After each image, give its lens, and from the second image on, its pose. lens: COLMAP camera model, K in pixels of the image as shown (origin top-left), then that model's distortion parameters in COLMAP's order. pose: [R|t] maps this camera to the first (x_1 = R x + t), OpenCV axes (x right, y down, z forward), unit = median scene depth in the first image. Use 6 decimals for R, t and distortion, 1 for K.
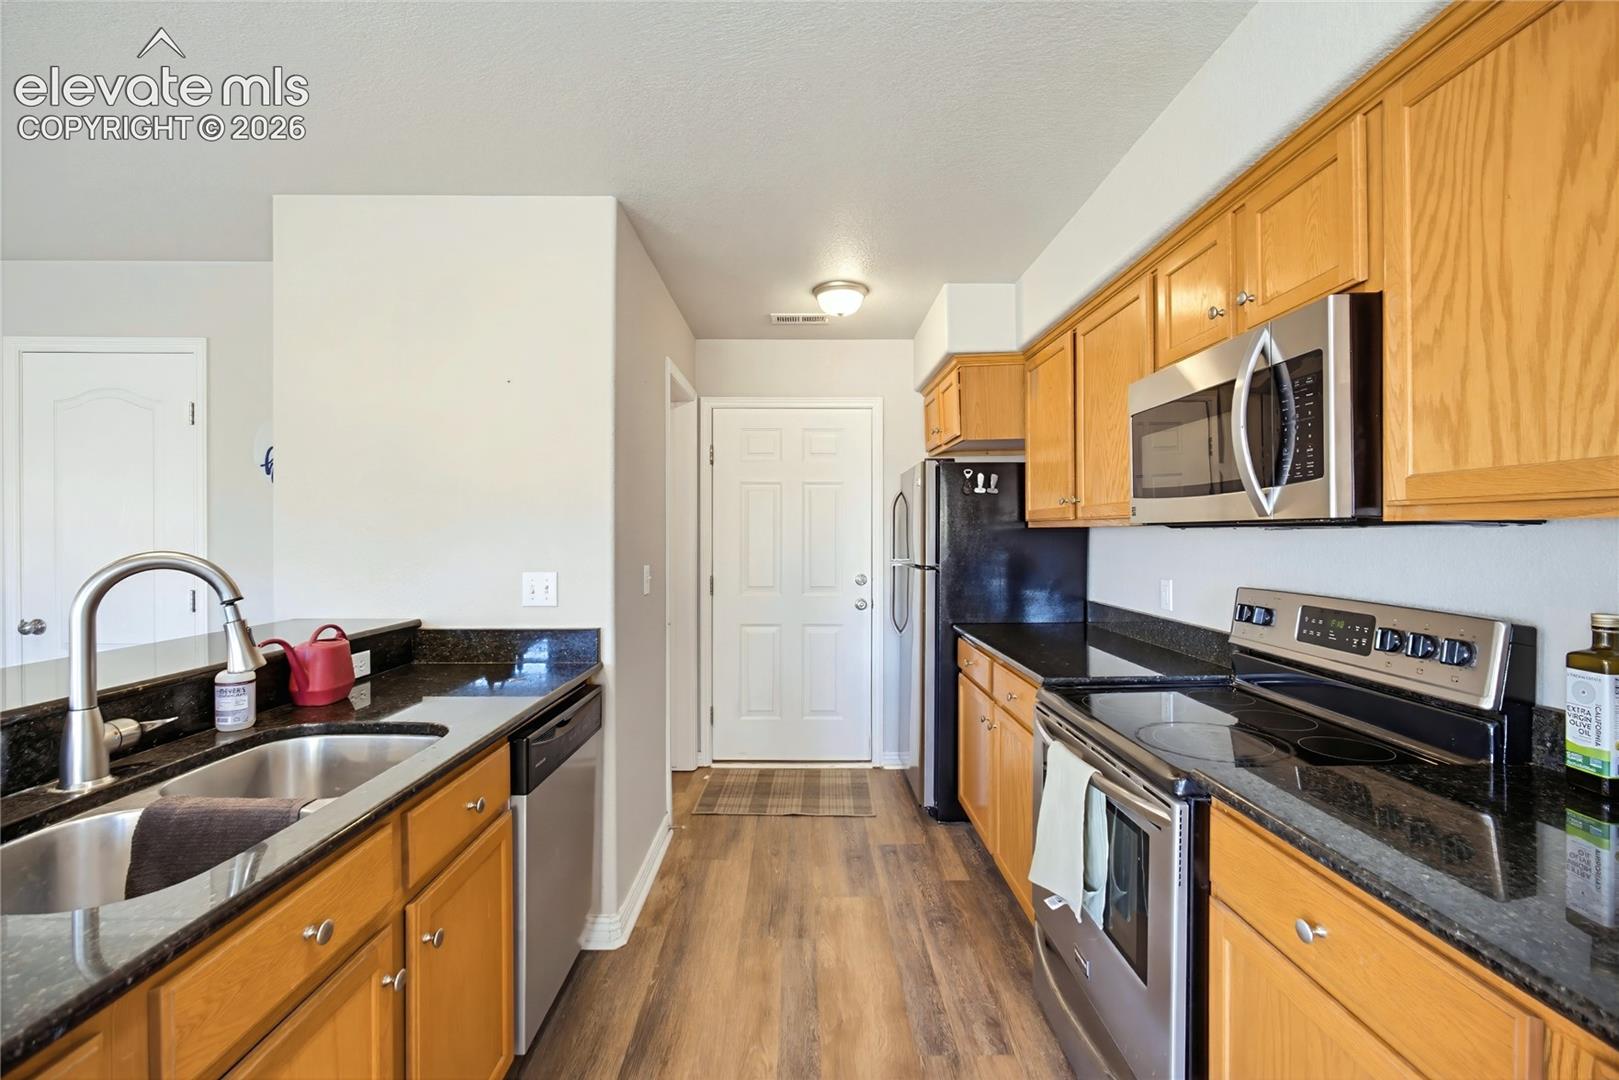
lens RADIAL K [[692.5, 0, 806.5], [0, 692.5, 540.2], [0, 0, 1]] dist [-0.016909, 0.005421]
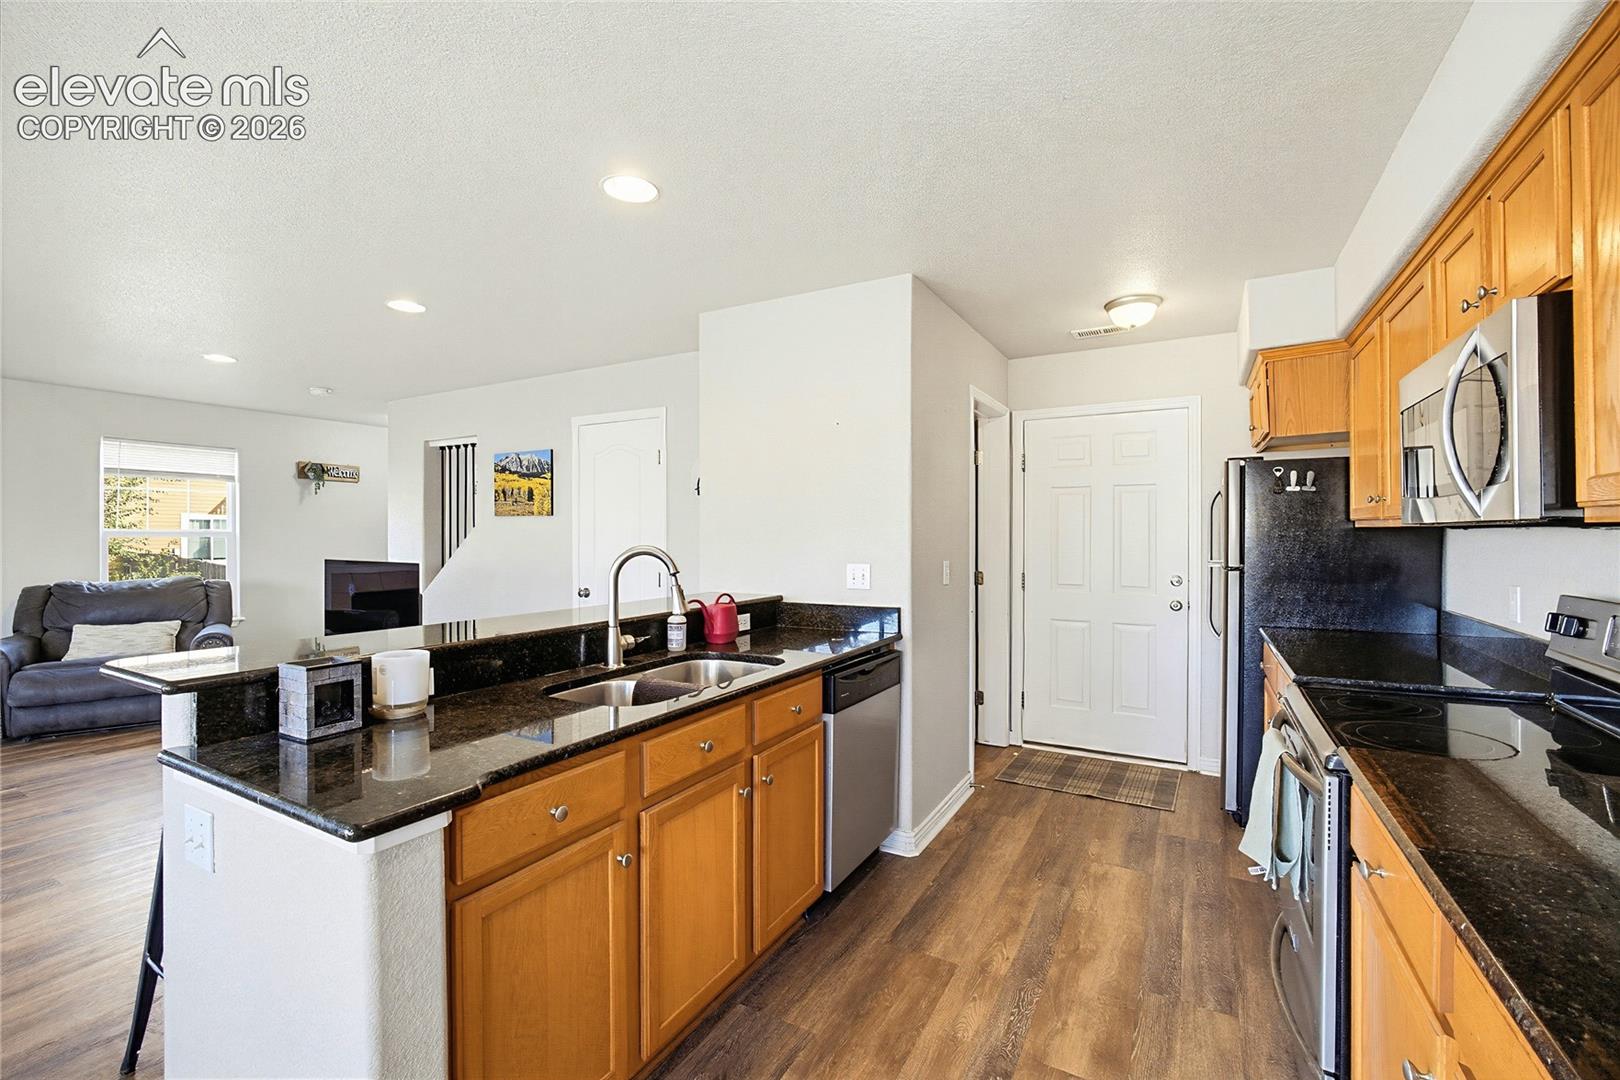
lens RADIAL K [[693.0, 0, 808.8], [0, 693.0, 538.1], [0, 0, 1]] dist [-0.016909, 0.005421]
pose [[0.867800, 0.000163, -0.496913, 0.224671], [-0.001918, 0.999994, -0.003022, 0.000526], [0.496909, 0.003576, 0.867795, -0.242417]]
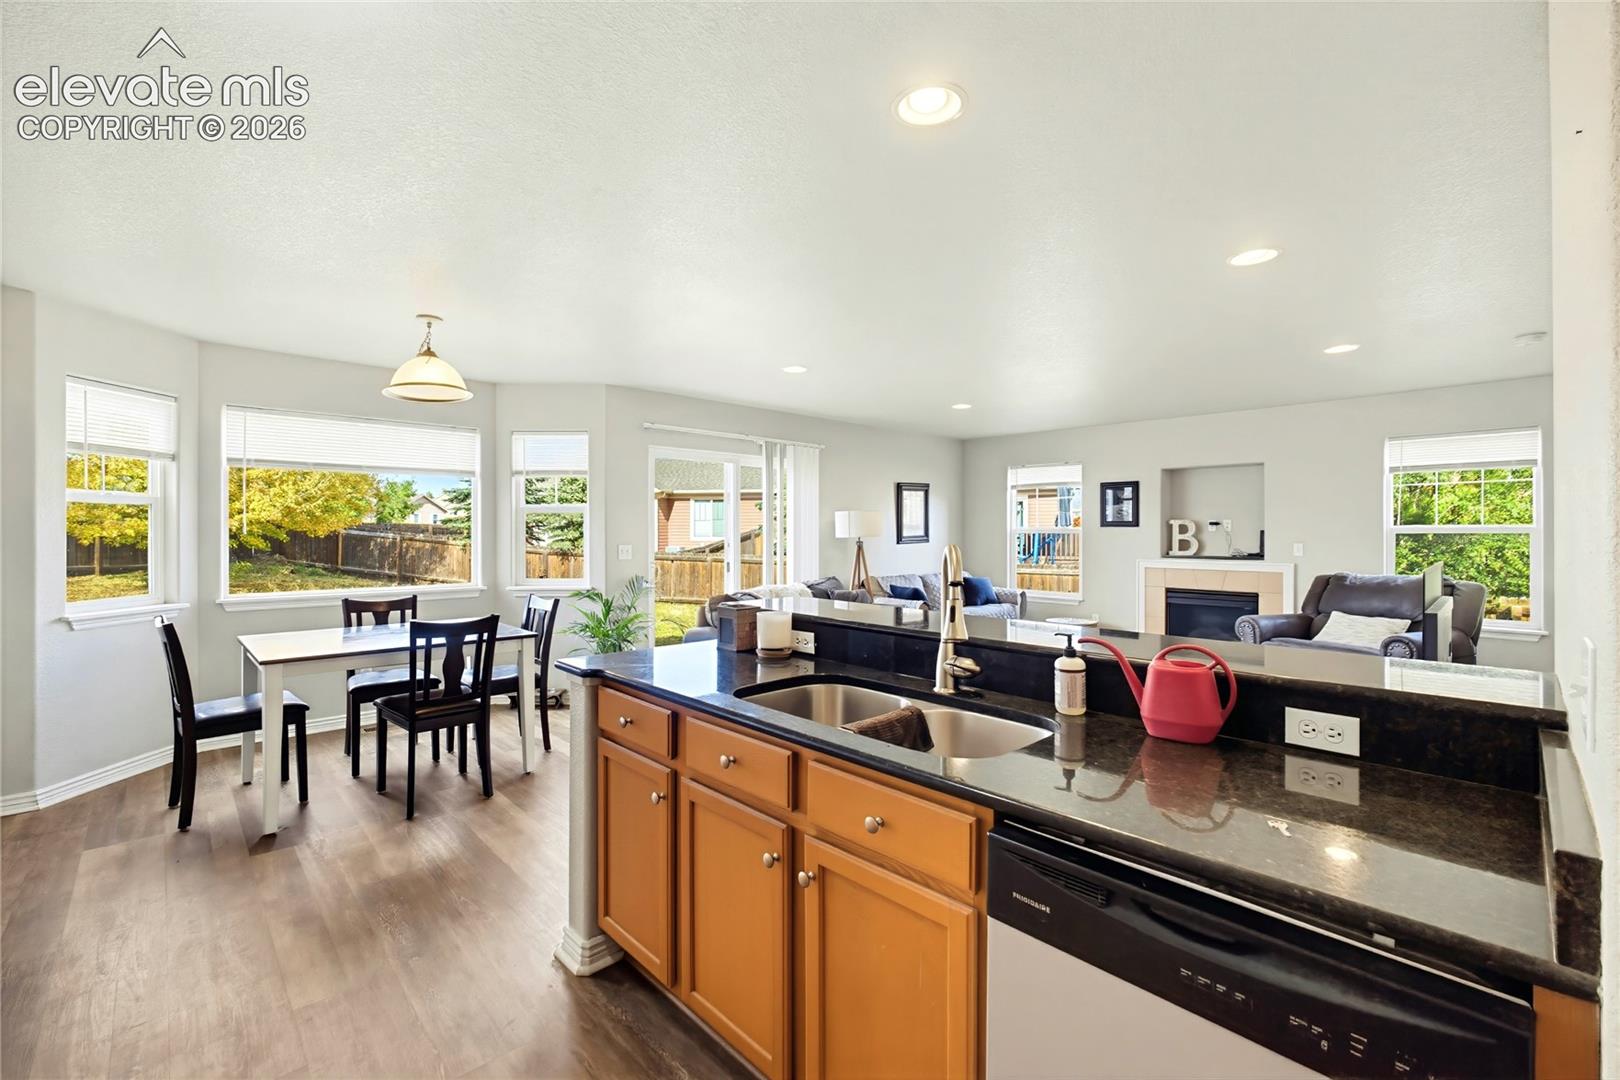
lens RADIAL K [[693.0, 0, 819.3], [0, 693.0, 533.9], [0, 0, 1]] dist [-0.016909, 0.005421]
pose [[-0.715781, -0.001501, -0.698323, 0.135806], [-0.006552, 0.999968, 0.004567, -0.002262], [0.698294, 0.007844, -0.715768, 1.107694]]
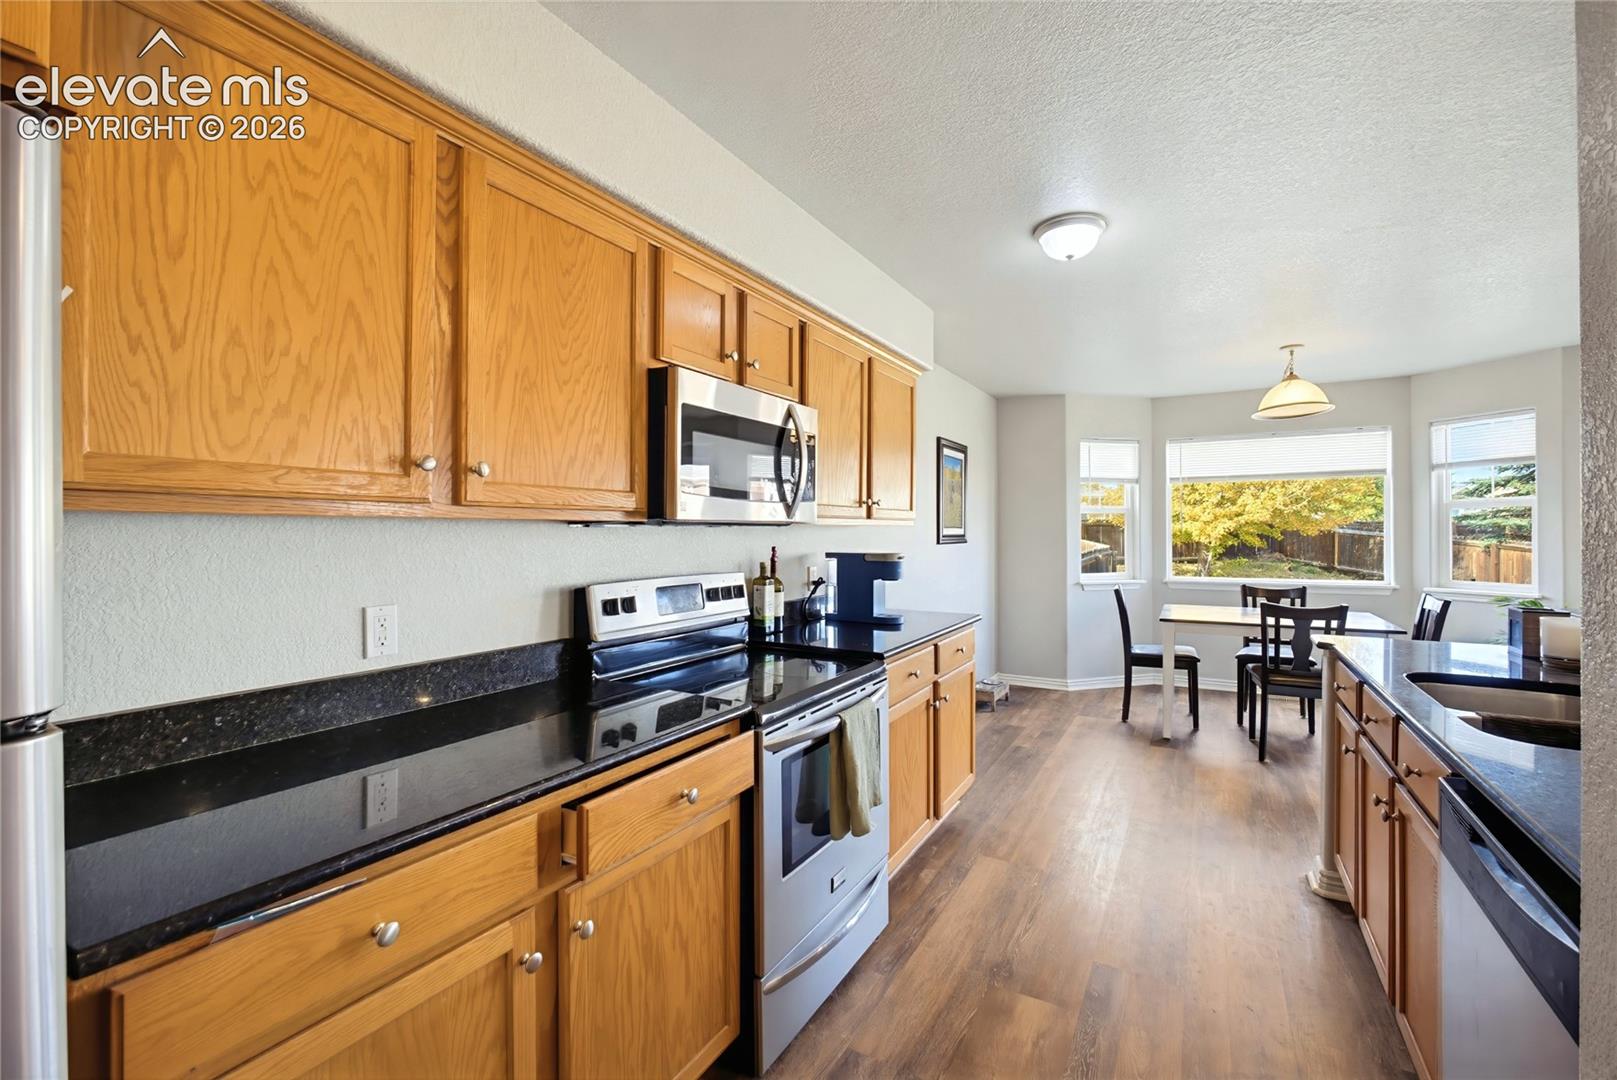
lens RADIAL K [[691.7, 0, 784.5], [0, 691.7, 499.4], [0, 0, 1]] dist [-0.016909, 0.005421]
pose [[-0.854904, 0.028888, 0.517981, -0.137565], [0.006663, 0.998977, -0.044717, -0.004533], [-0.518744, -0.034778, -0.854222, 1.667933]]
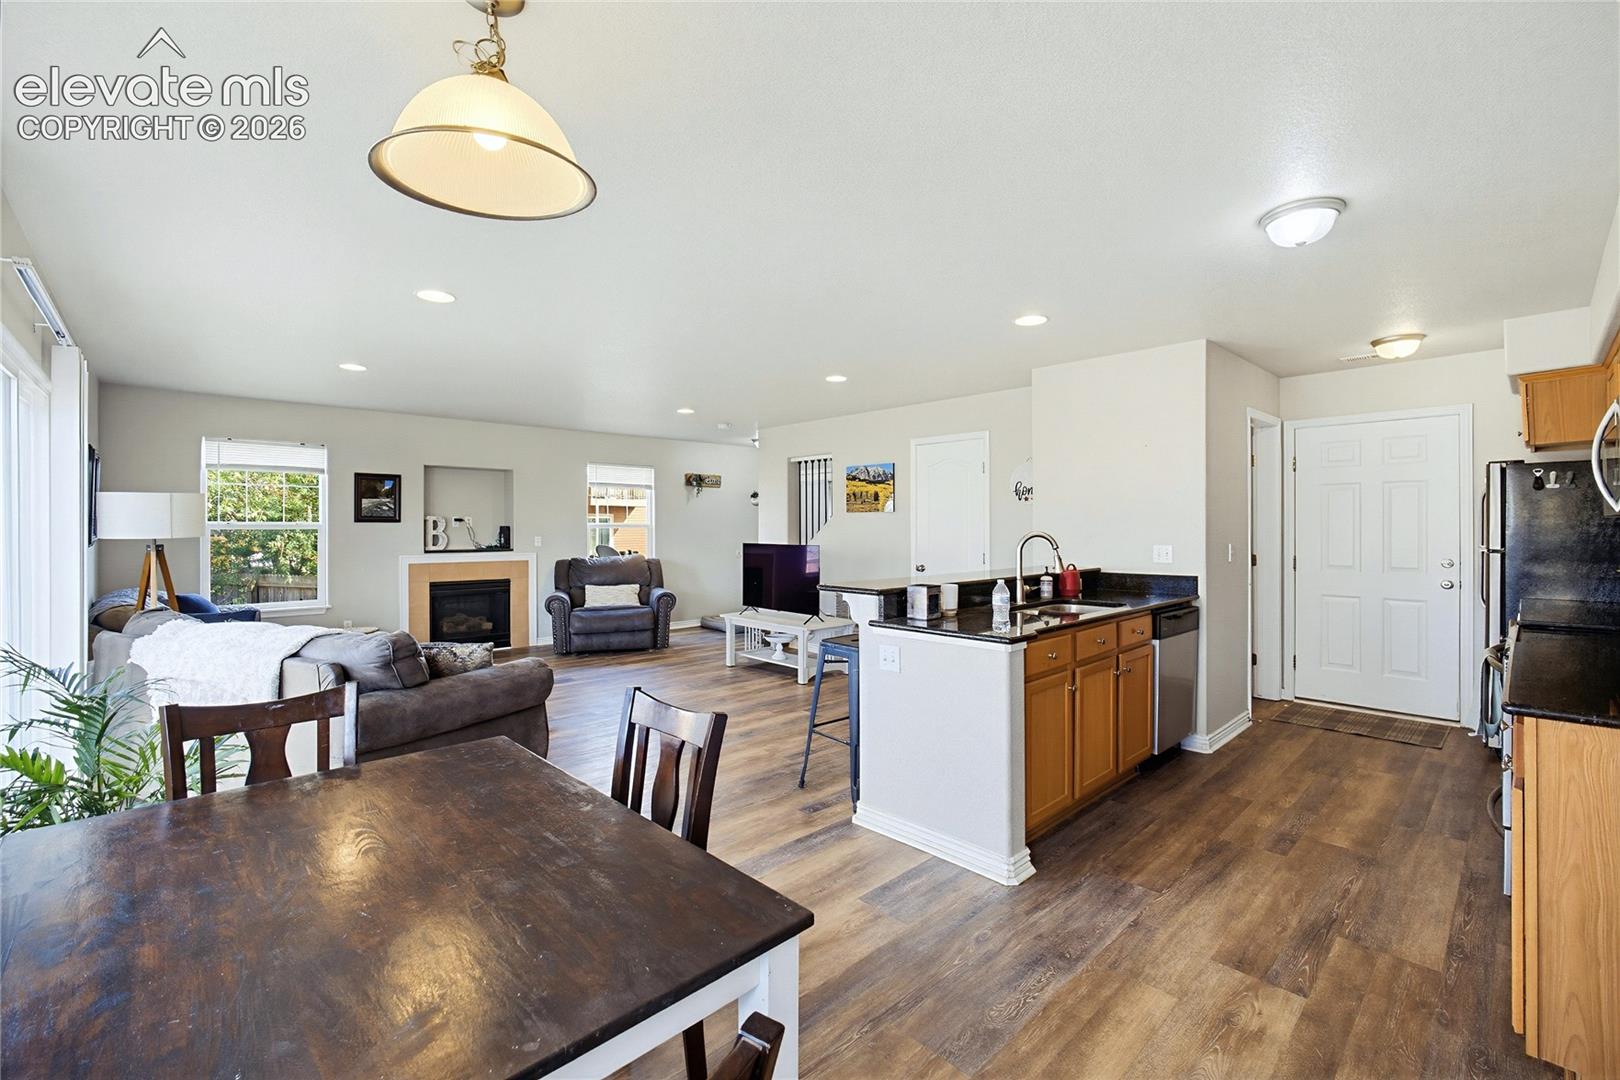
lens RADIAL K [[693.0, 0, 807.6], [0, 693.0, 528.2], [0, 0, 1]] dist [-0.016909, 0.005421]
pose [[0.678939, -0.002554, -0.734191, 0.385861], [-0.000807, 0.999991, -0.004225, 0.008807], [0.734195, 0.003461, 0.678930, -1.124909]]
